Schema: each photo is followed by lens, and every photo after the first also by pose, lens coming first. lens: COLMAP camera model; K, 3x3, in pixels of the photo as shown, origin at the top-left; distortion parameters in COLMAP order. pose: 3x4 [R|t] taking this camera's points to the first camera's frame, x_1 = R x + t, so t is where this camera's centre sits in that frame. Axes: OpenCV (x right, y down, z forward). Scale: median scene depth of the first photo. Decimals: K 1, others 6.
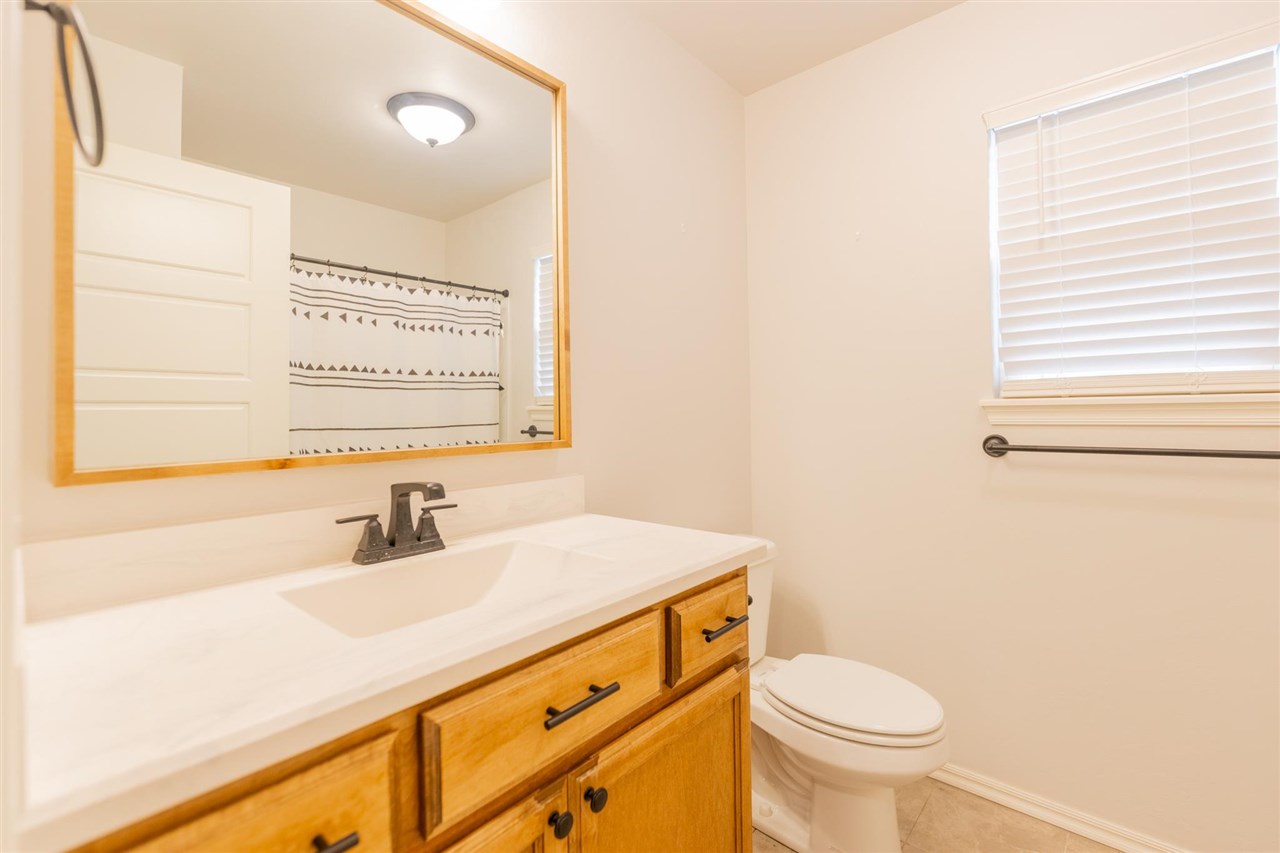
lens RADIAL K [[568.7, 0, 656.5], [0, 568.7, 410.2], [0, 0, 1]] dist [-0.004582, -0.000738]
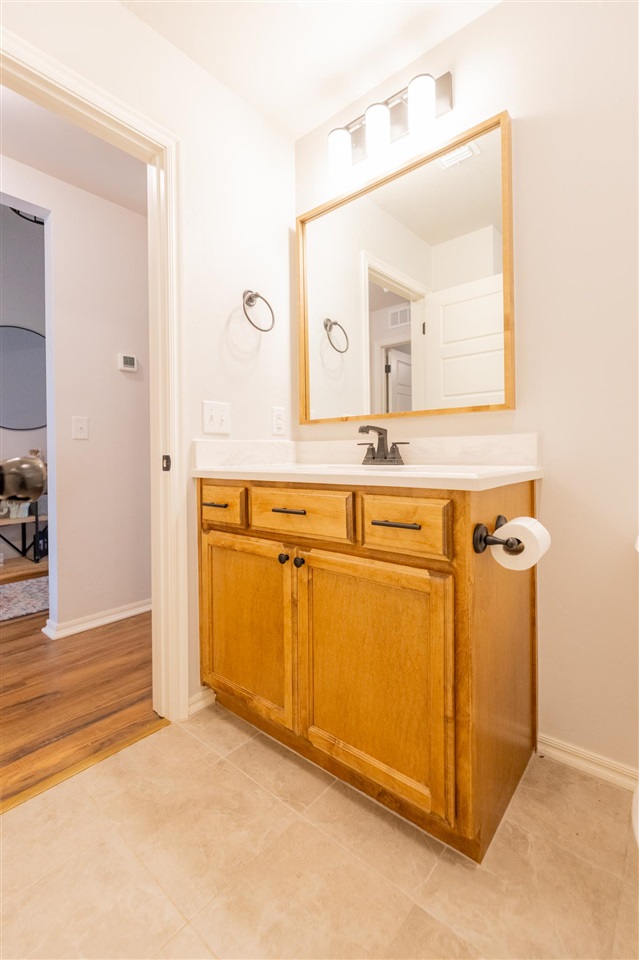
lens RADIAL K [[426.5, 0, 307.0], [0, 426.5, 454.2], [0, 0, 1]] dist [-0.004582, -0.000738]
pose [[-0.037984, 0.020890, -0.999060, 0.792265], [0.024978, 0.999489, 0.019950, 0.138653], [0.998966, -0.024197, -0.038486, 0.597055]]
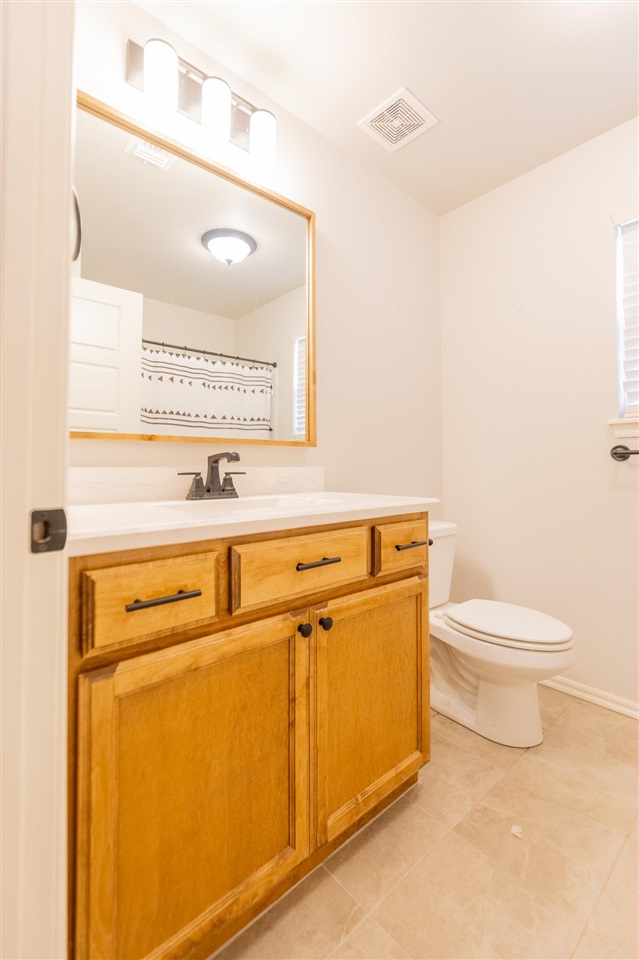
lens RADIAL K [[426.5, 0, 323.8], [0, 426.5, 462.4], [0, 0, 1]] dist [-0.004582, -0.000738]
pose [[0.990169, 0.009048, -0.139584, 0.032770], [-0.010365, 0.999908, -0.008706, 0.117906], [0.139492, 0.010067, 0.990172, -0.143276]]
